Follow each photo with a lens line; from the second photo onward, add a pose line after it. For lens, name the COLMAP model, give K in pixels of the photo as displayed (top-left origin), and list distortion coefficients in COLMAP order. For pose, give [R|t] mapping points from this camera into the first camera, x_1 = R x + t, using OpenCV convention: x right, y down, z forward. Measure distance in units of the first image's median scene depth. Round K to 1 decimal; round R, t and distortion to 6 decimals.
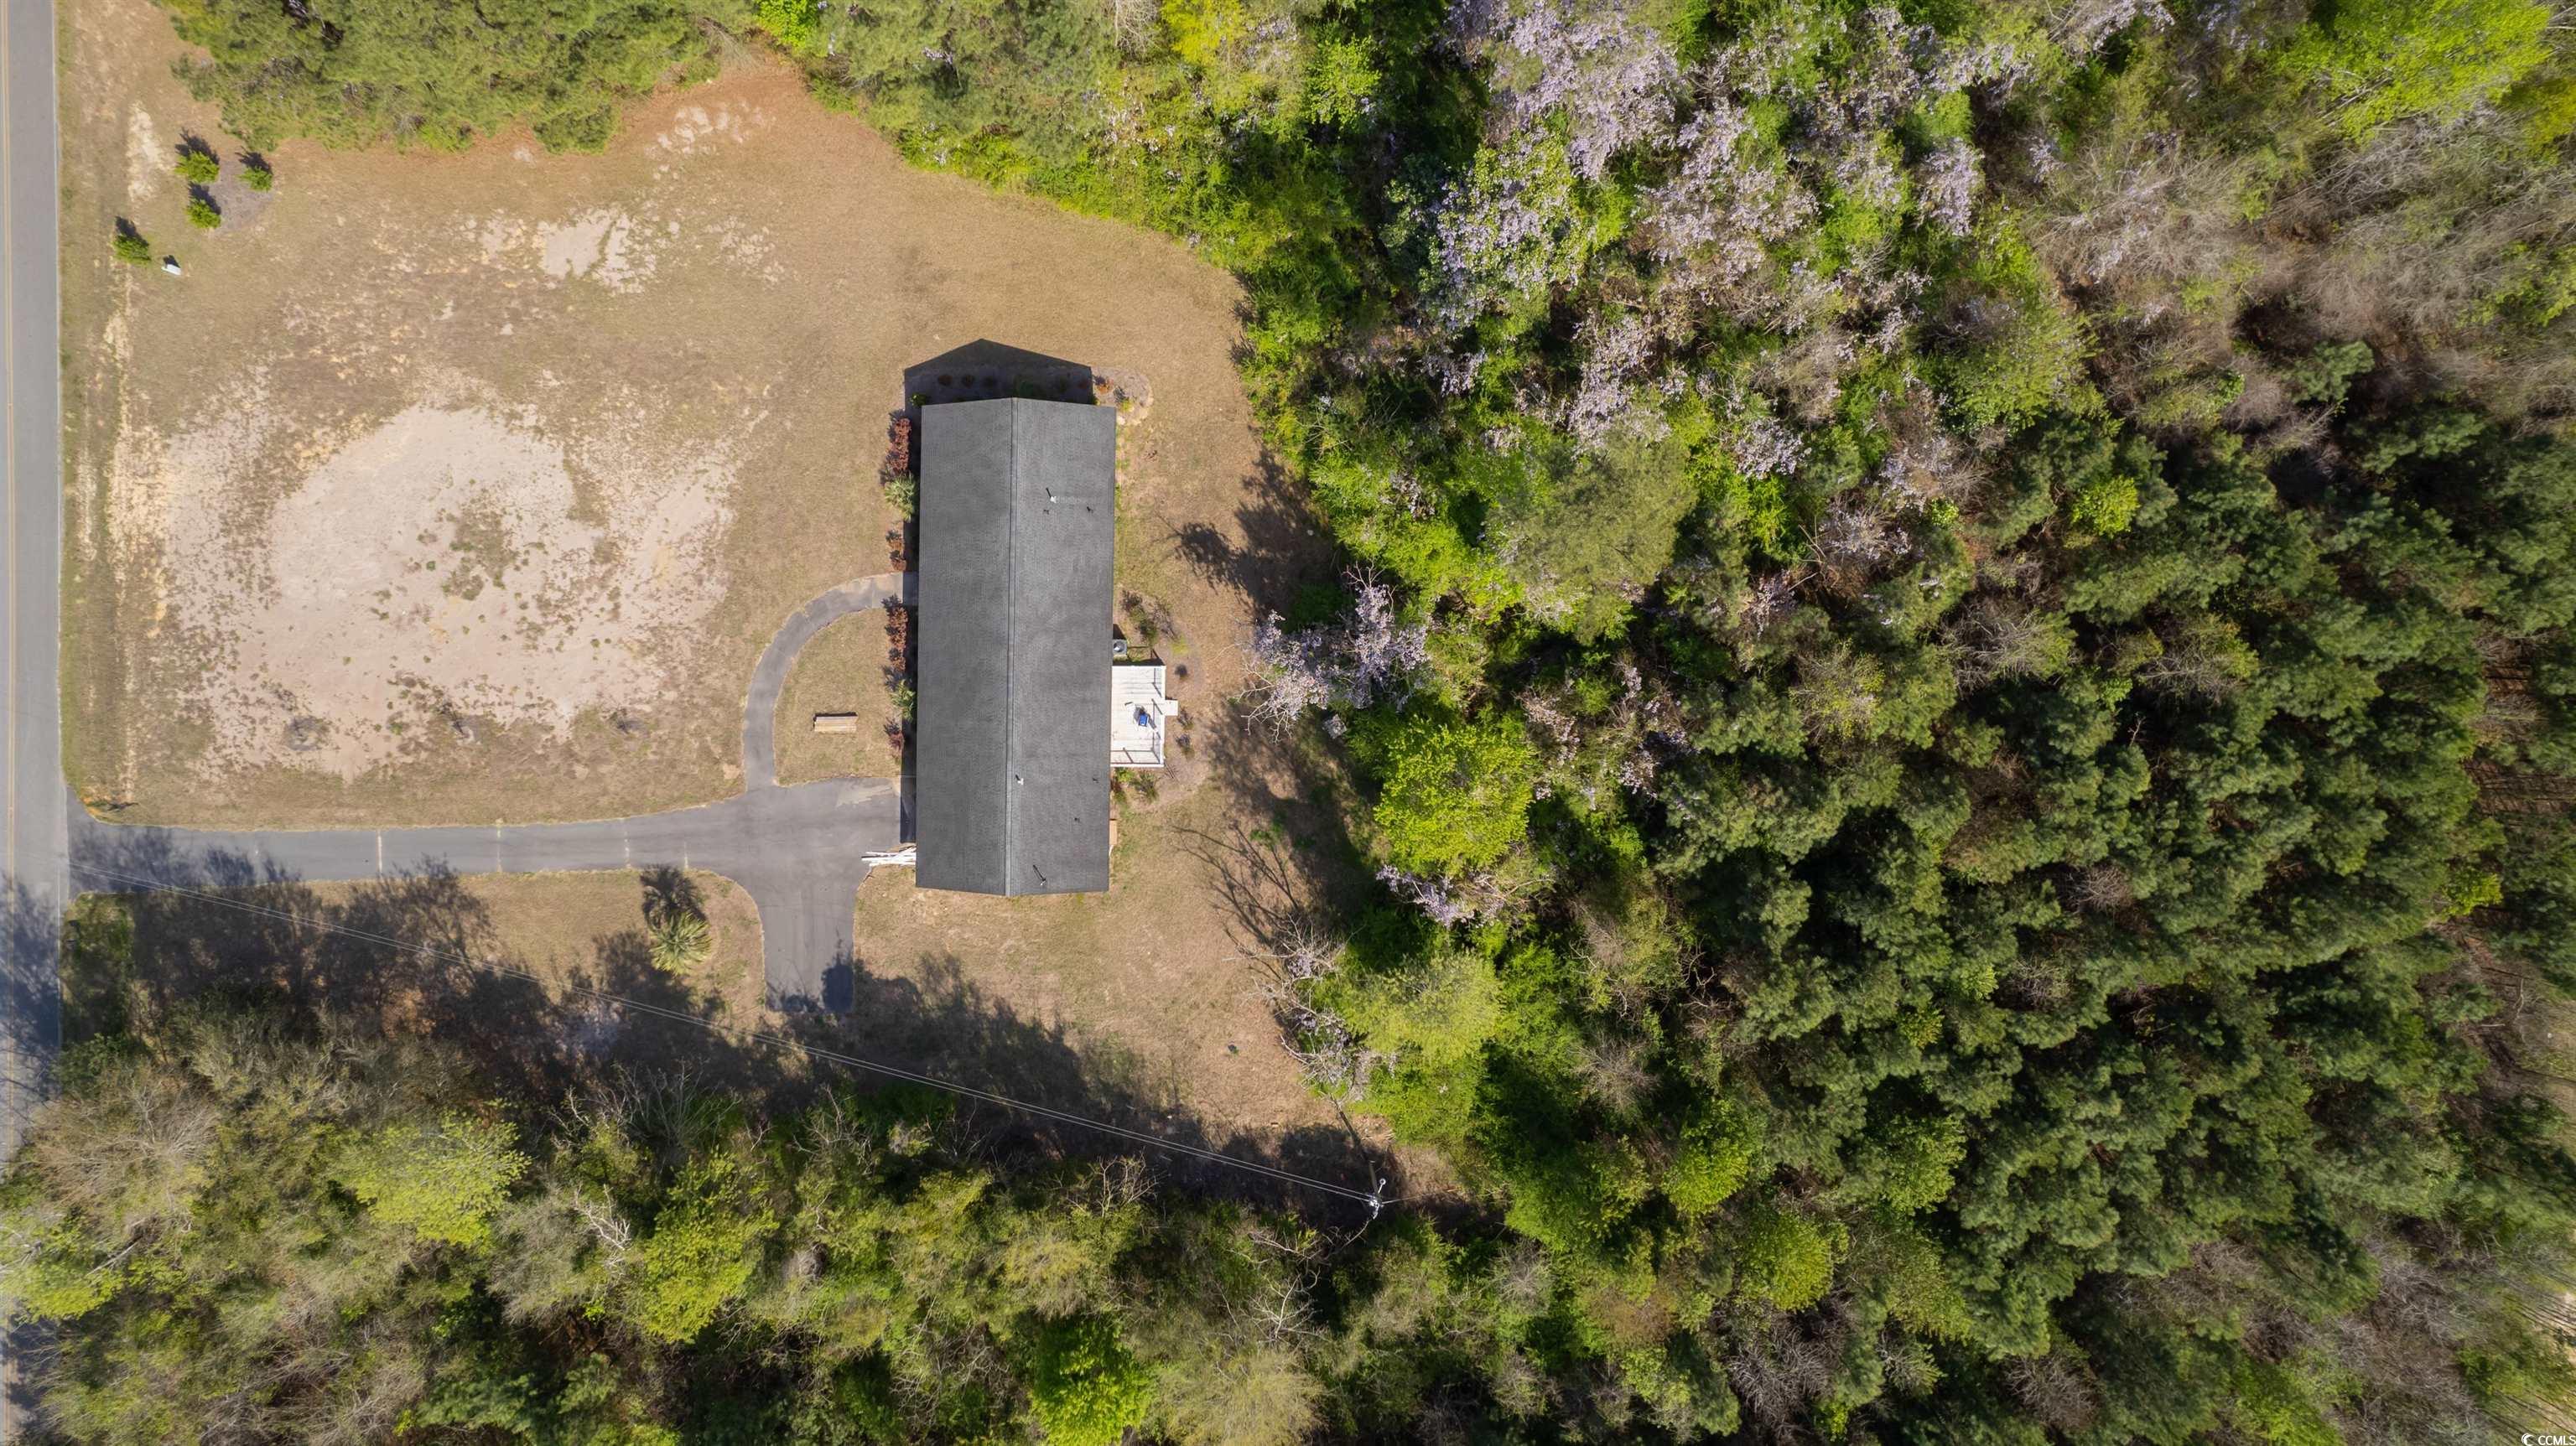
lens RADIAL K [[1650.5, 0, 1288.0], [0, 1650.5, 723.0], [0, 0, 1]] dist [-0.080348, 0.080945]
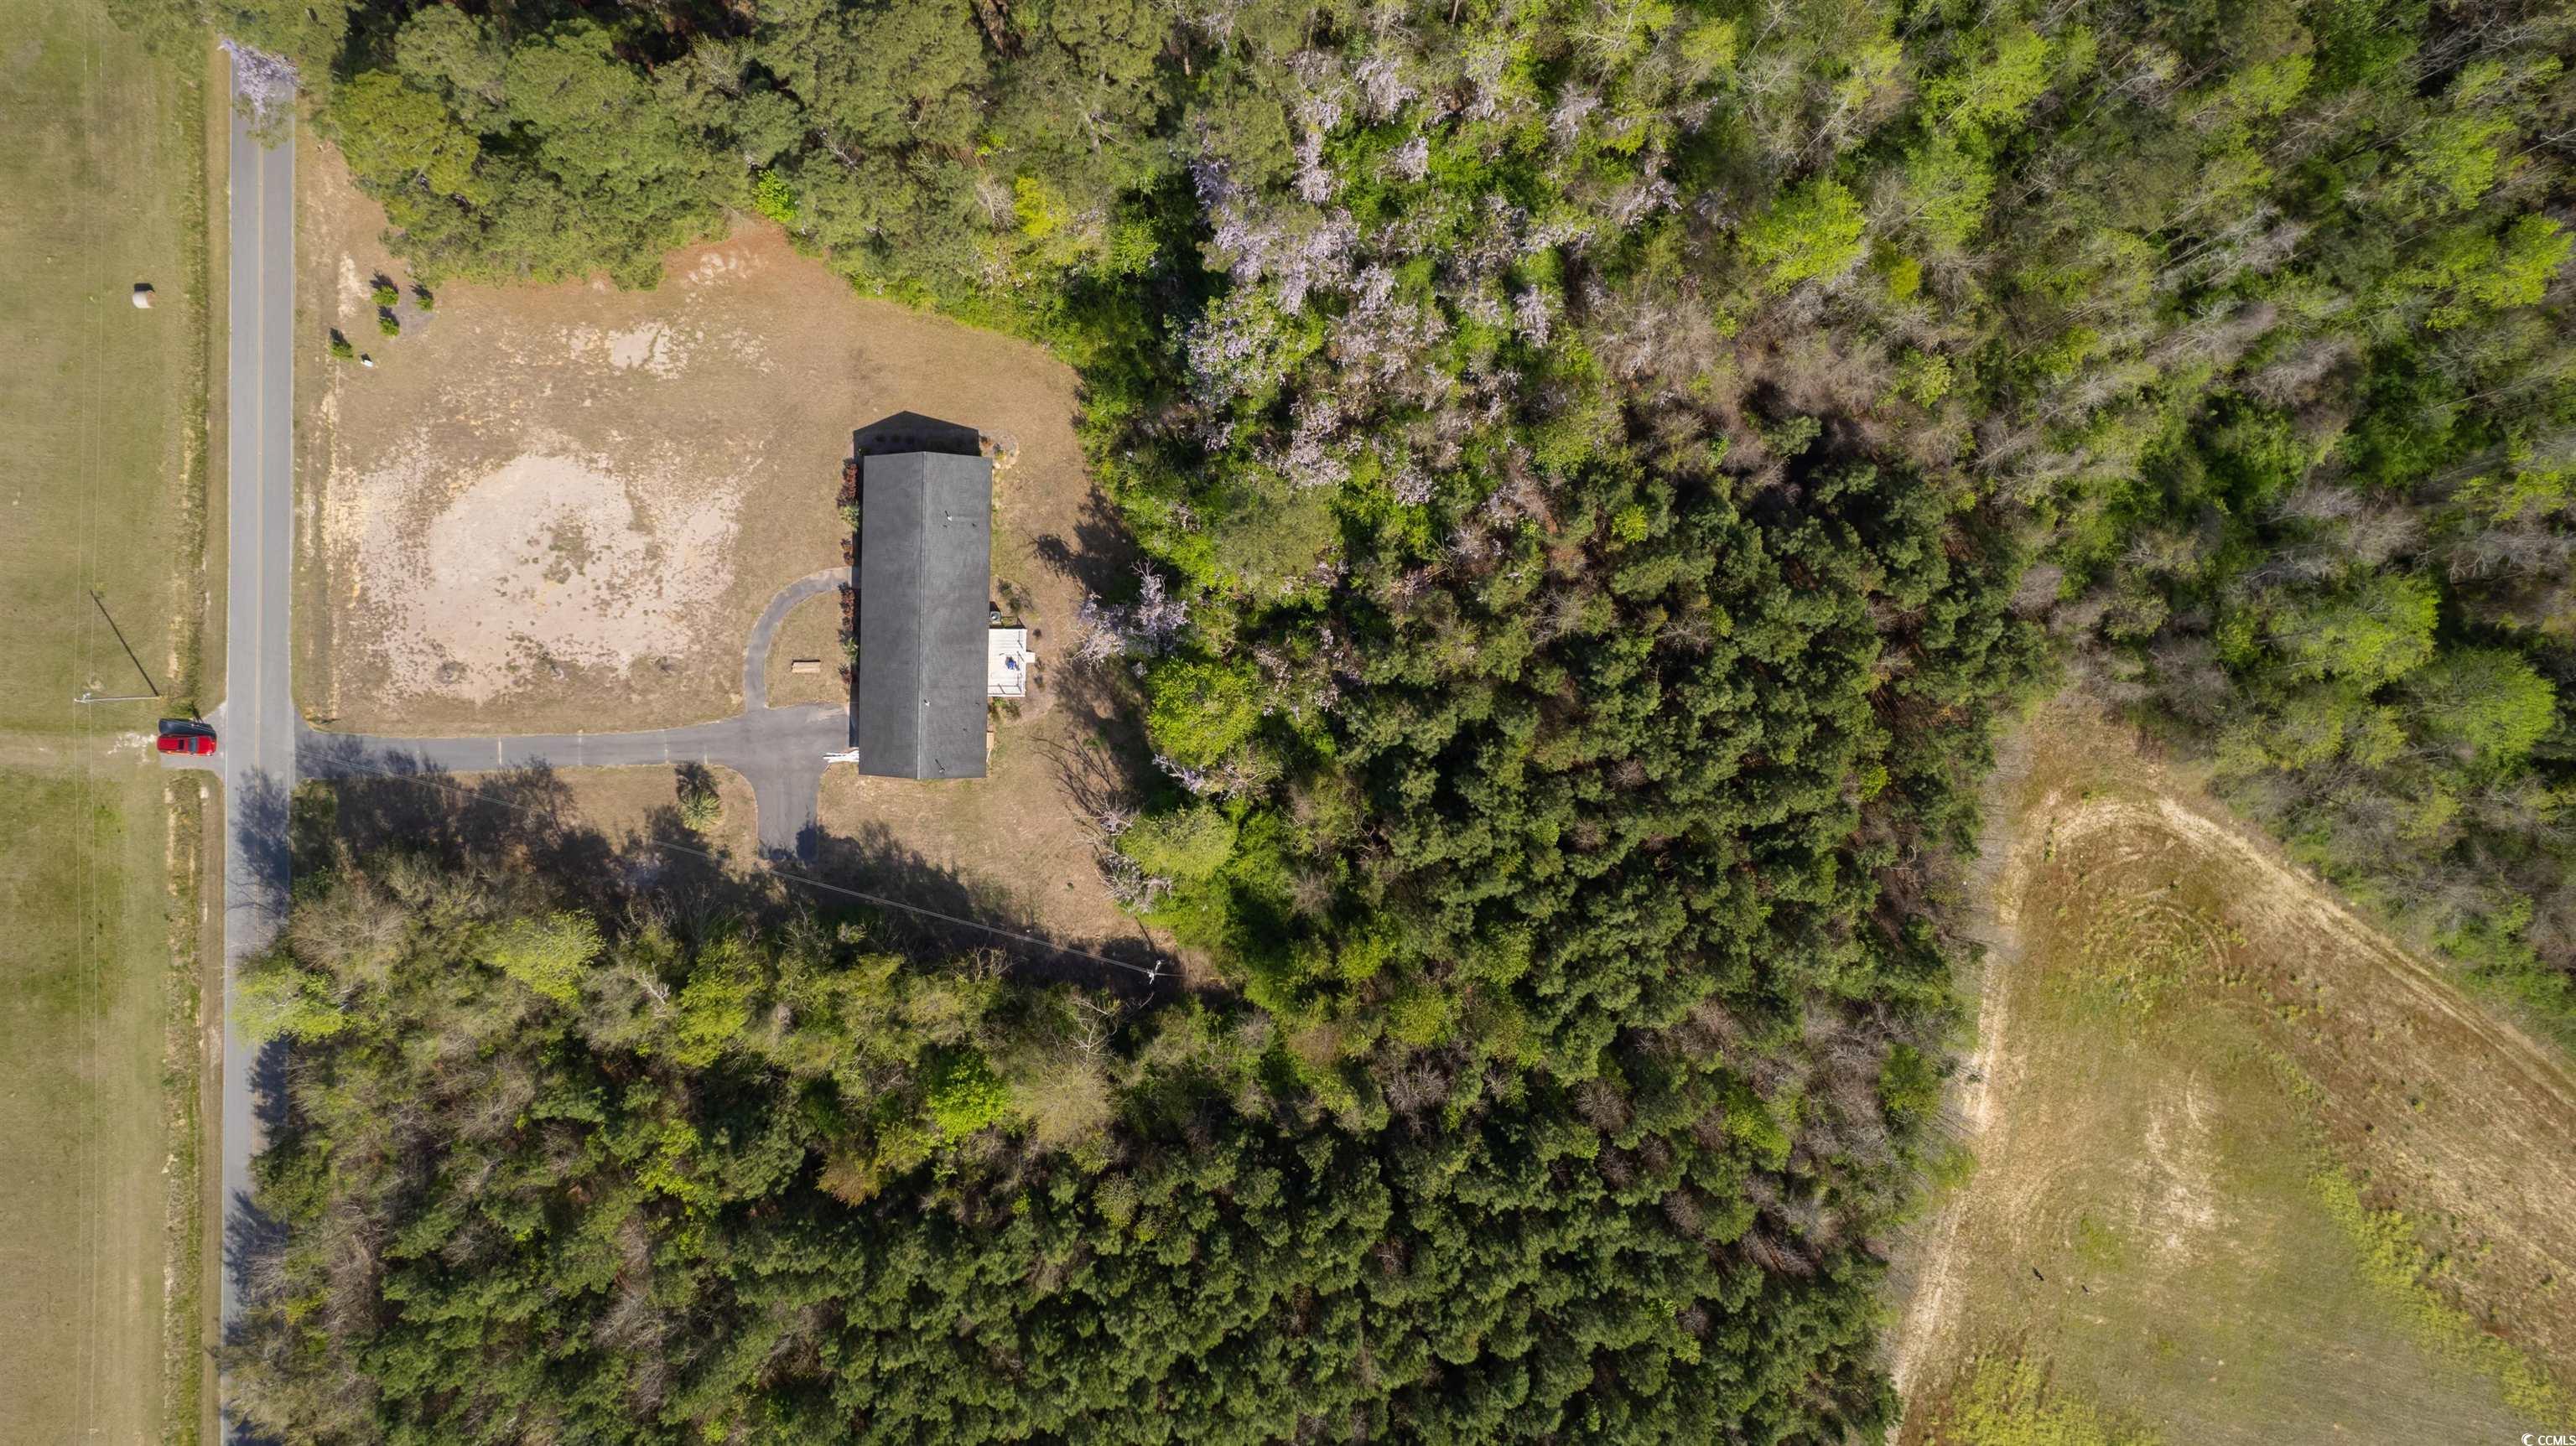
lens RADIAL K [[1650.5, 0, 1288.0], [0, 1650.5, 723.0], [0, 0, 1]] dist [-0.080348, 0.080945]
pose [[0.999975, 0.003348, 0.006303, 0.161184], [-0.003309, 0.999975, -0.006223, 0.061690], [-0.006323, 0.006202, 0.999961, -0.520280]]
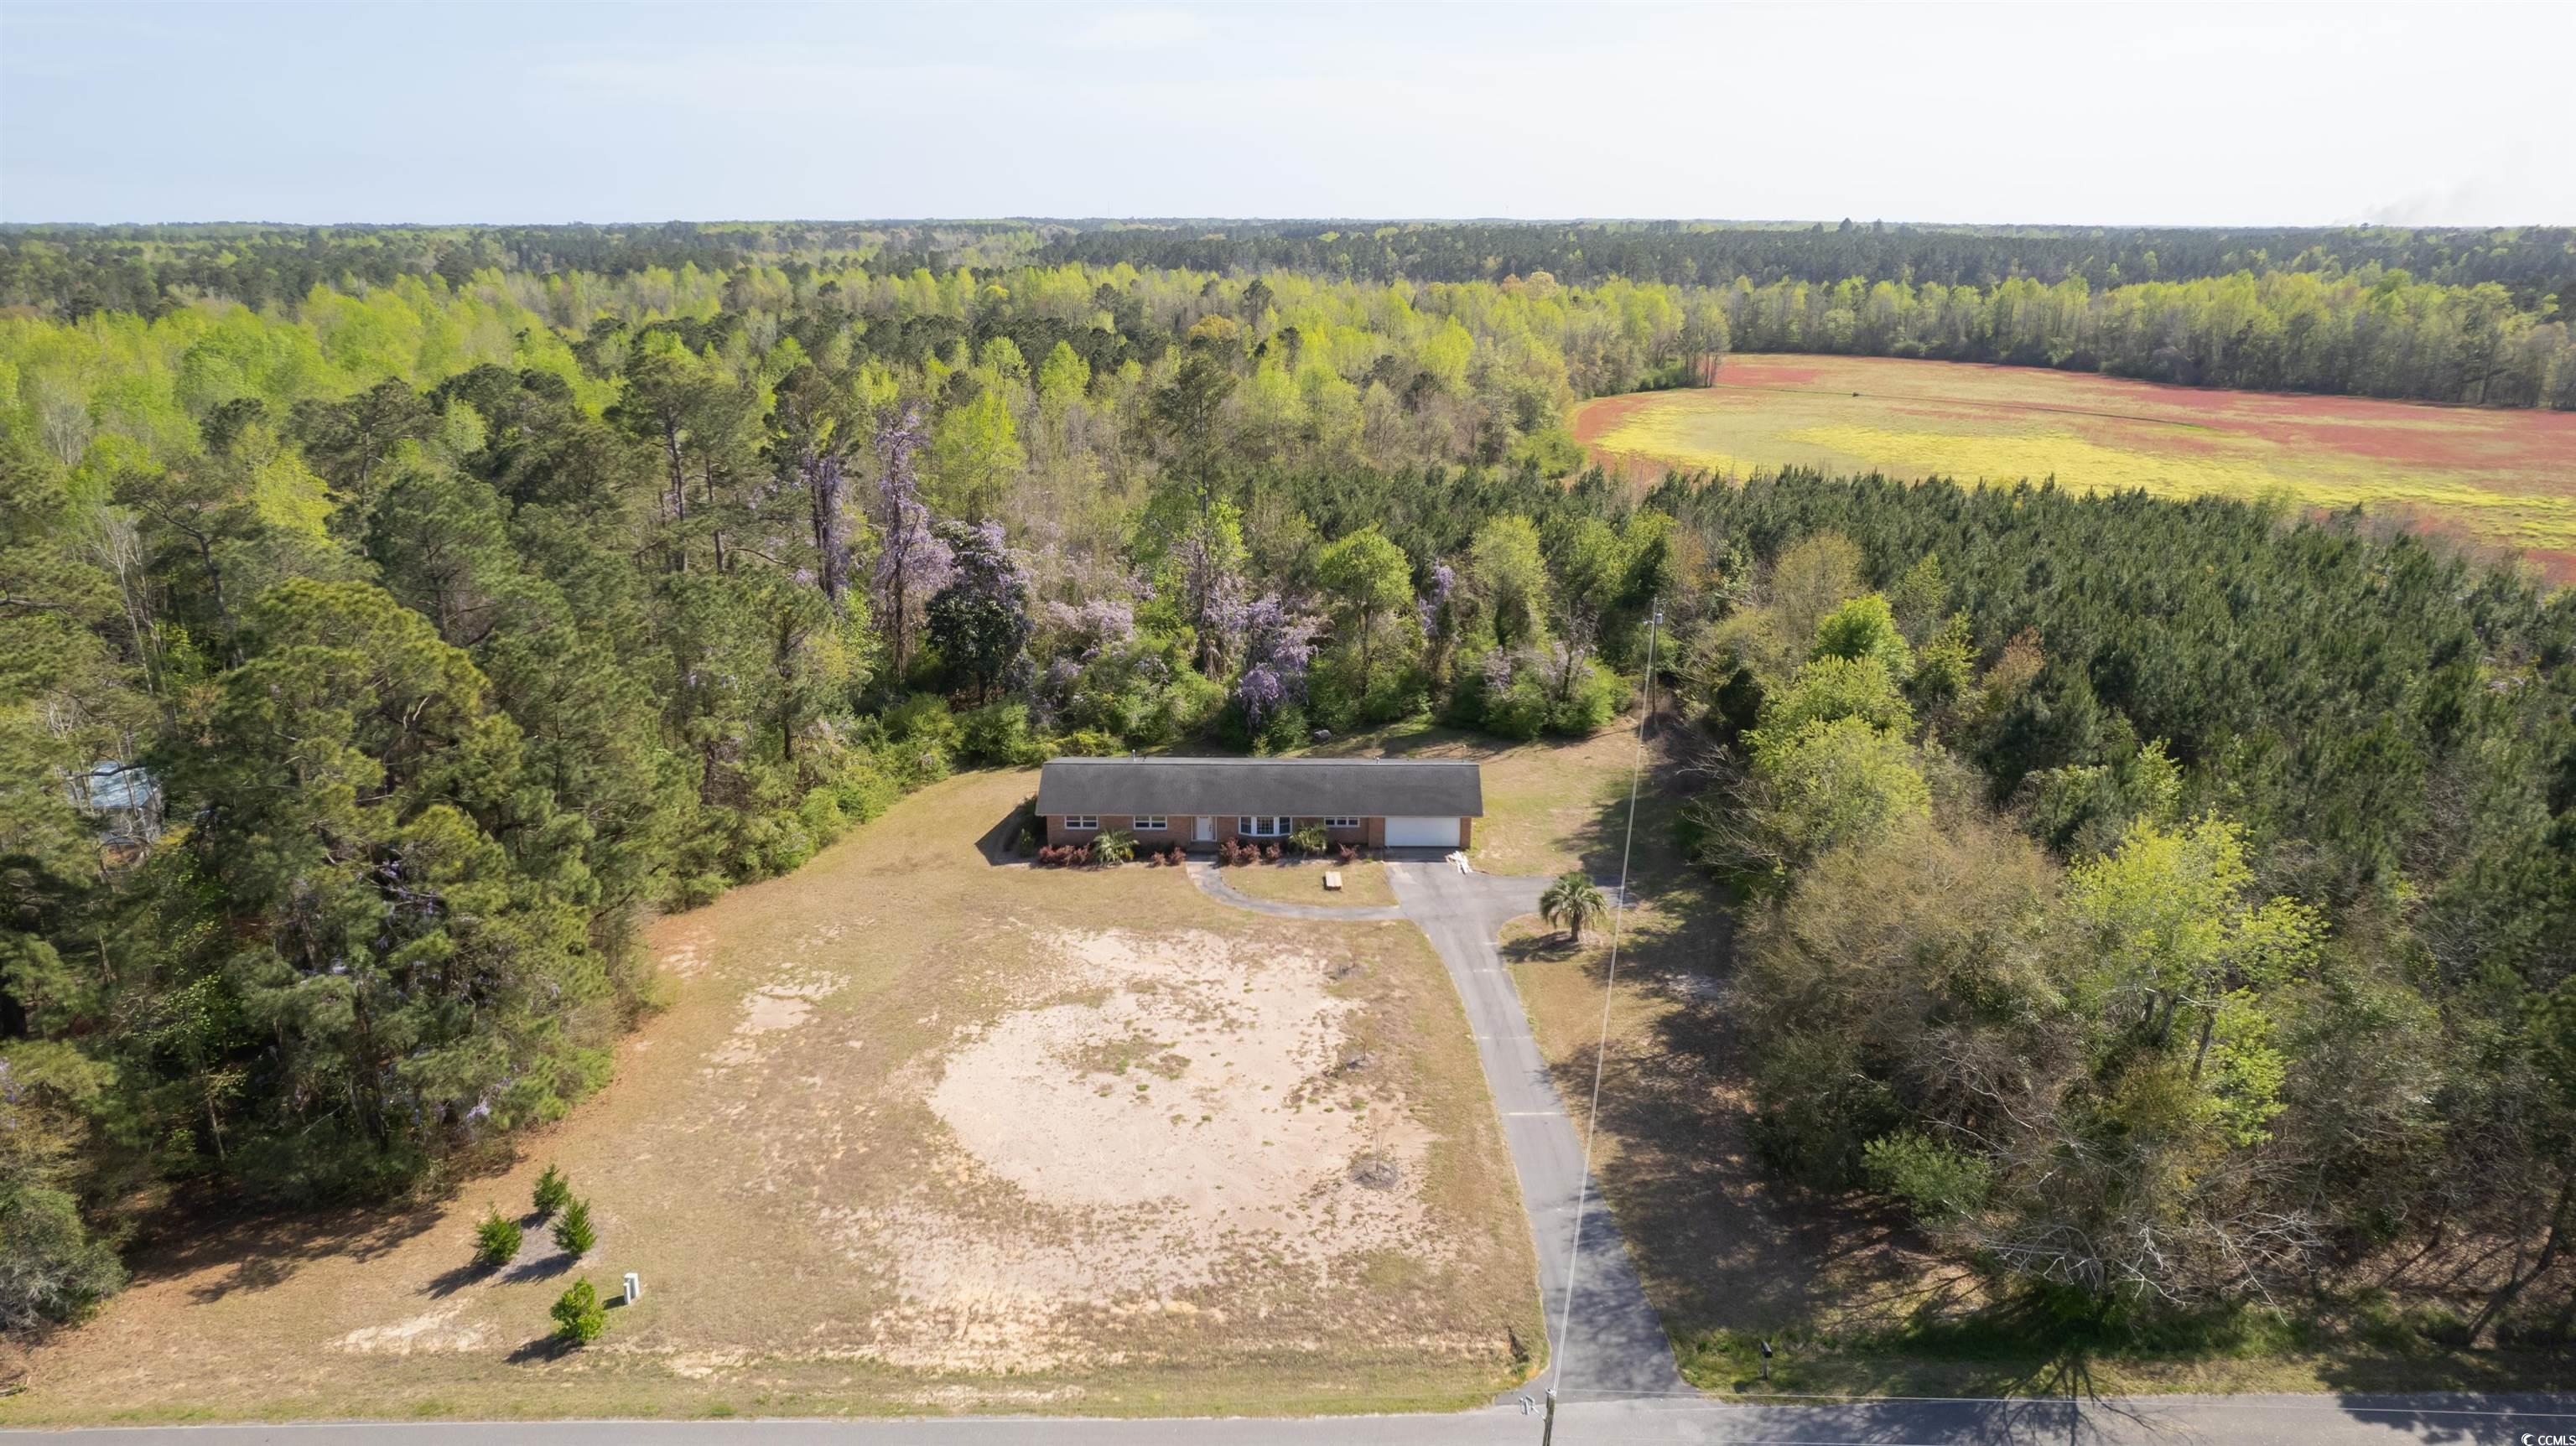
lens RADIAL K [[1659.2, 0, 1281.6], [0, 1659.2, 658.3], [0, 0, 1]] dist [-0.091659, 0.082440]
pose [[-0.002909, -0.262387, 0.964958, -1.256532], [0.999775, -0.021047, -0.002709, -0.026567], [0.021020, 0.964733, 0.262389, 0.627862]]
